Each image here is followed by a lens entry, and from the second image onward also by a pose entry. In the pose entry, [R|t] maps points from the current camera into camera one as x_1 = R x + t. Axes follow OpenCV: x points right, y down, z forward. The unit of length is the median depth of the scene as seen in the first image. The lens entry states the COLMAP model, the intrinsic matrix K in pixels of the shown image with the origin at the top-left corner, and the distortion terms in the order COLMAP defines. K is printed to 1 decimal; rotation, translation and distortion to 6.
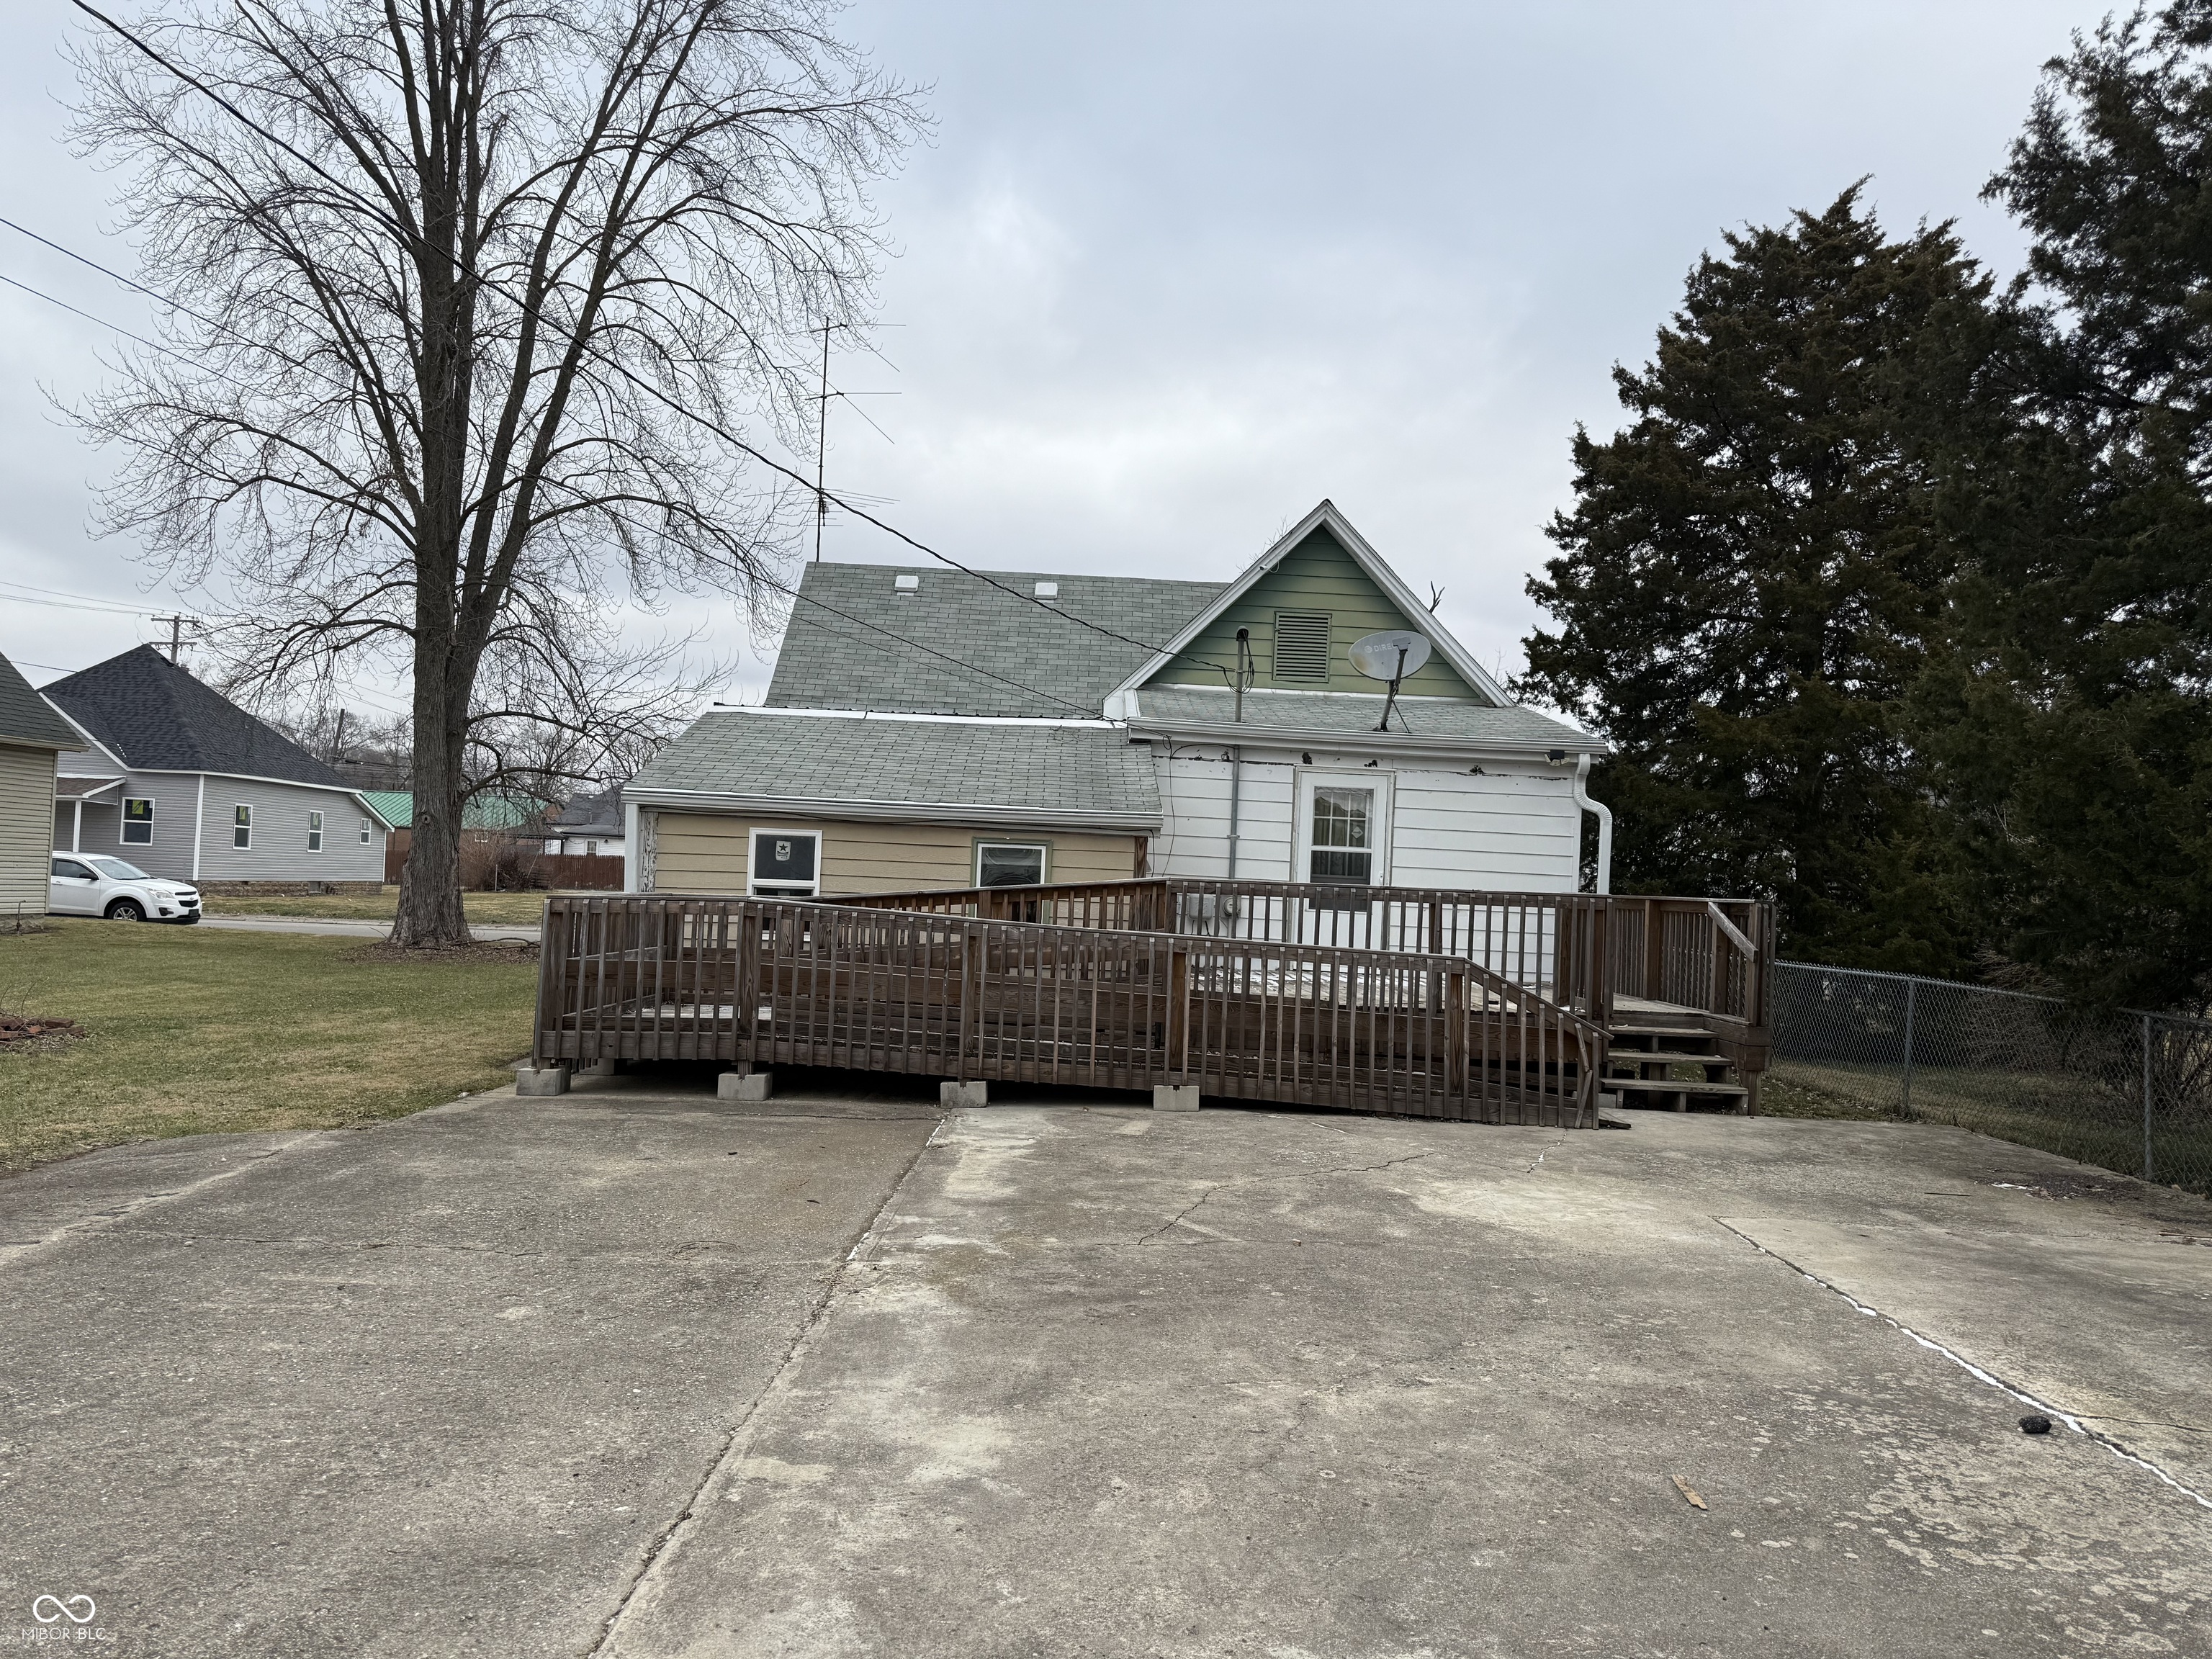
lens RADIAL K [[1569.8, 0, 1106.0], [0, 1569.8, 829.5], [0, 0, 1]] dist [0.031012, -0.003035]
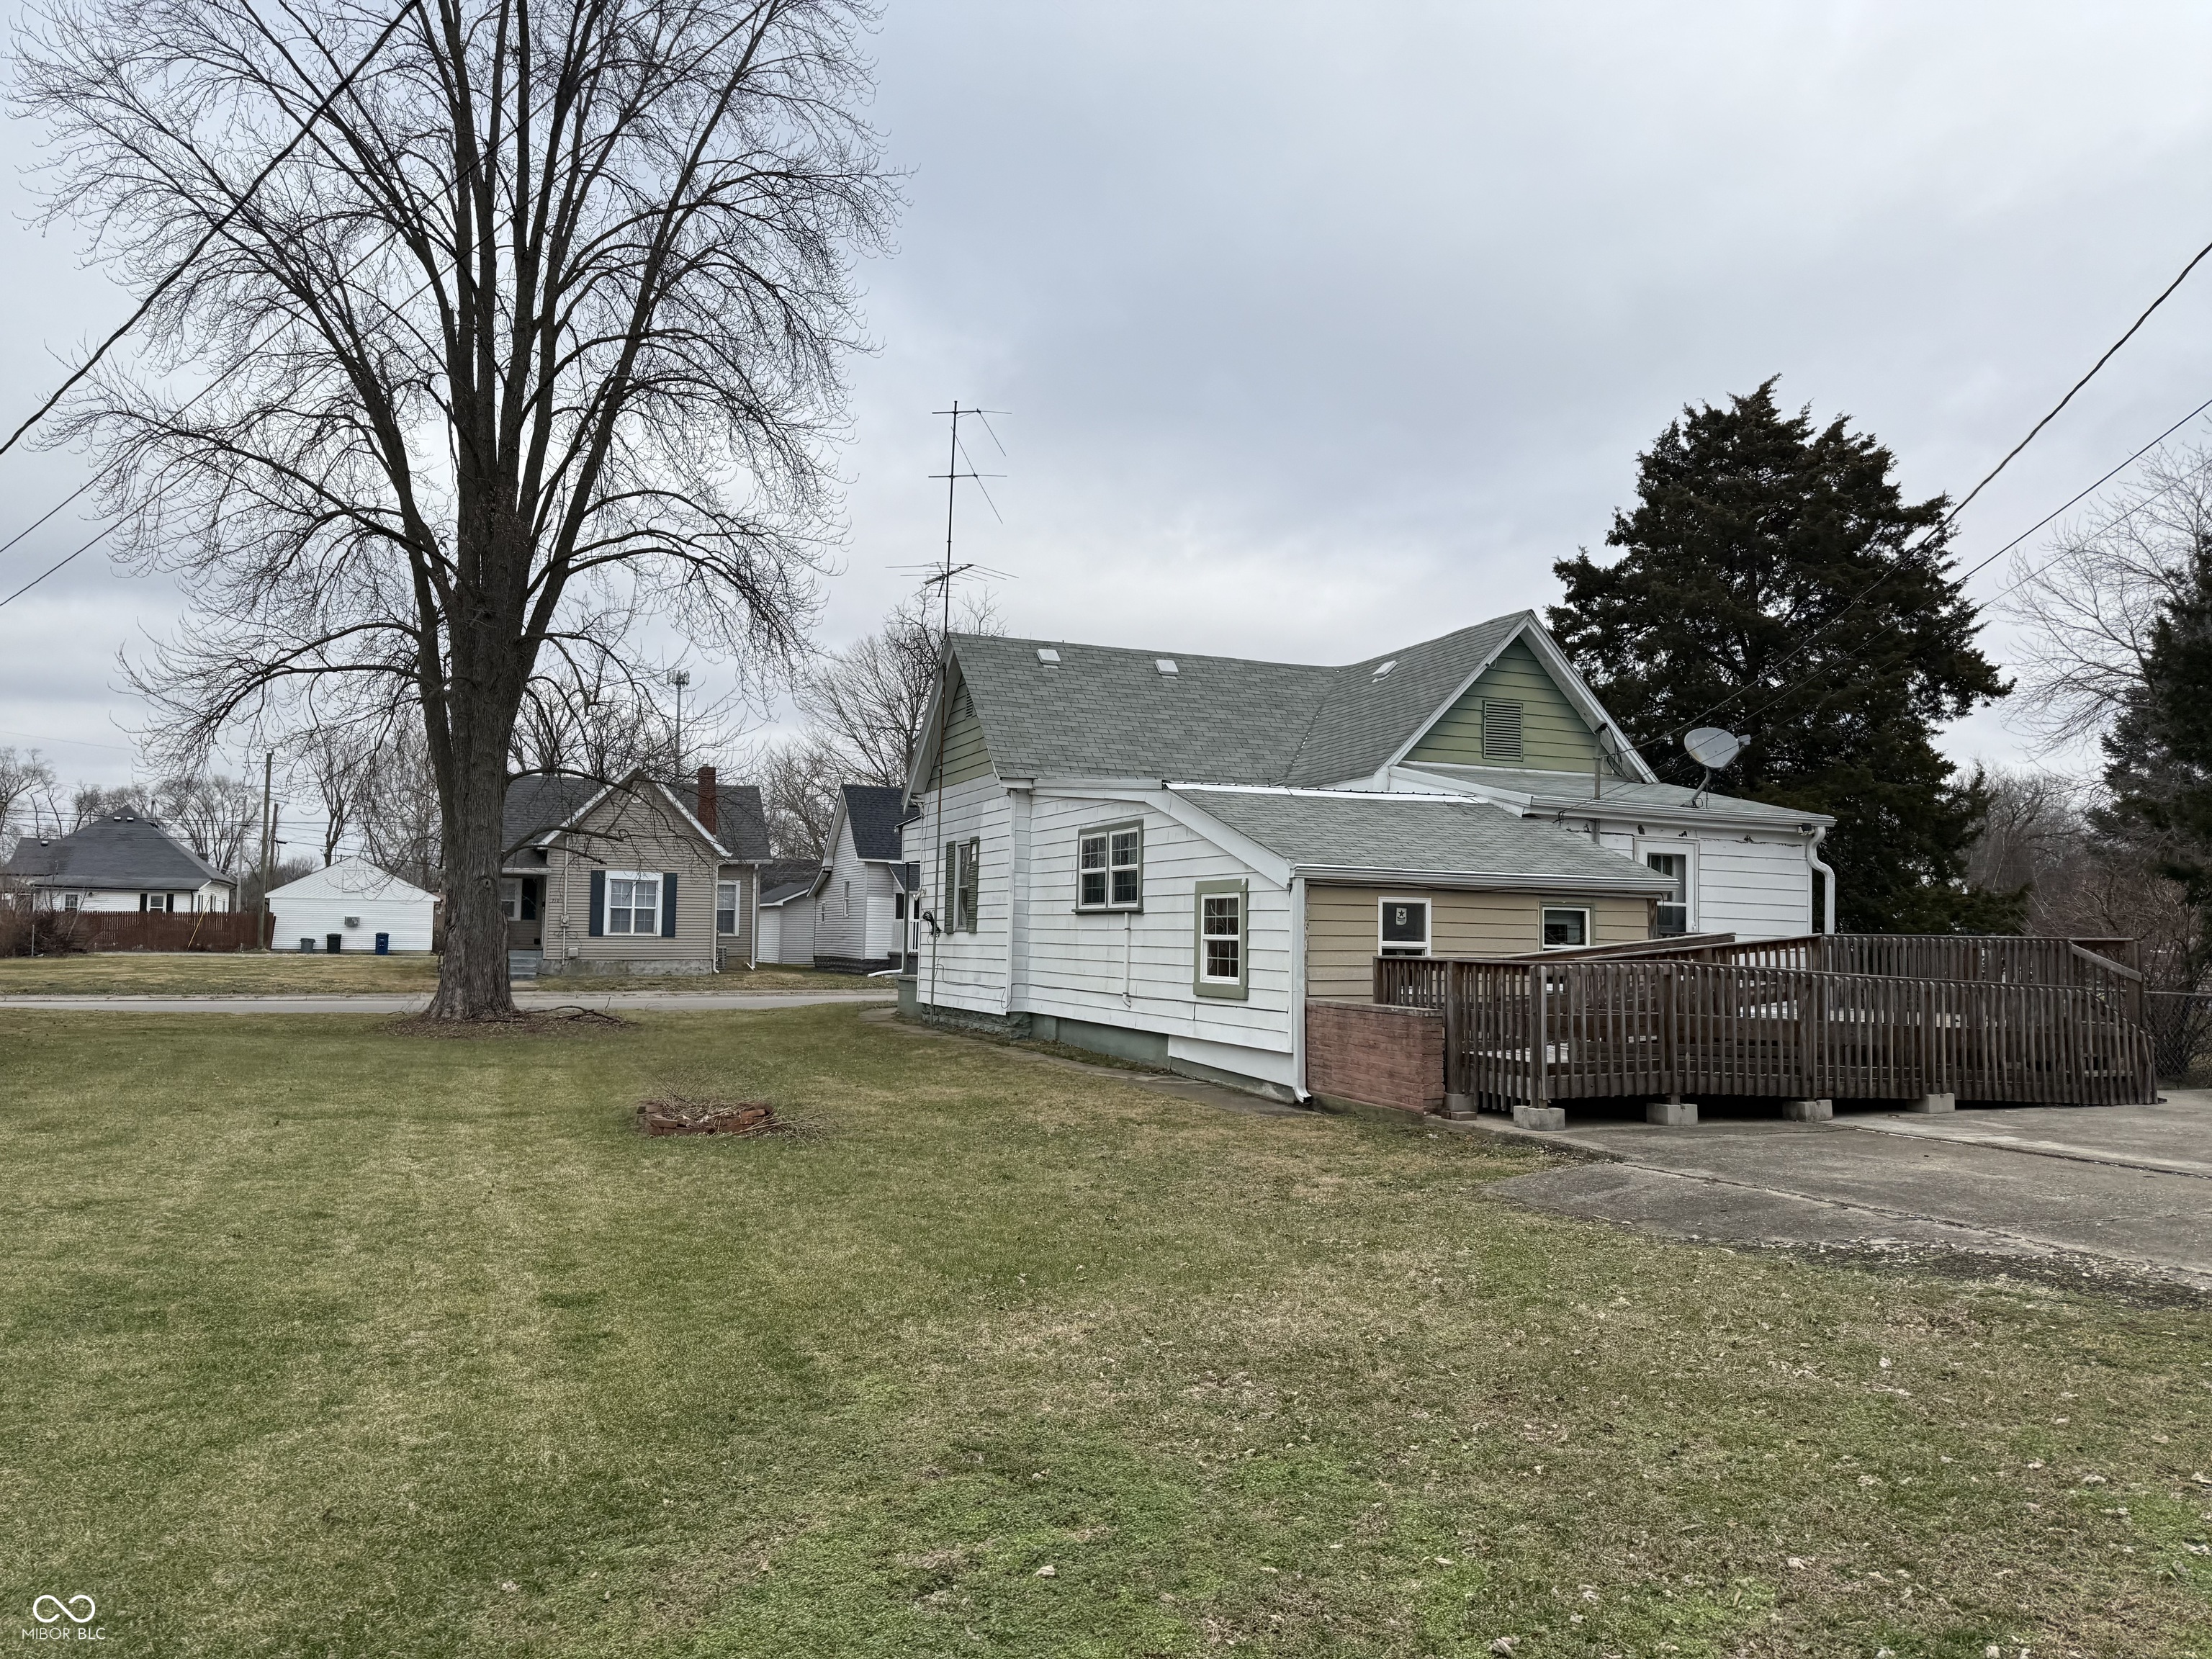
lens RADIAL K [[1538.2, 0, 1106.0], [0, 1538.2, 829.5], [0, 0, 1]] dist [0.026622, -0.000897]
pose [[0.937028, -0.002051, 0.349247, -0.685144], [0.010540, 0.999693, -0.022408, -0.022961], [-0.349094, 0.024678, 0.936763, 0.016849]]
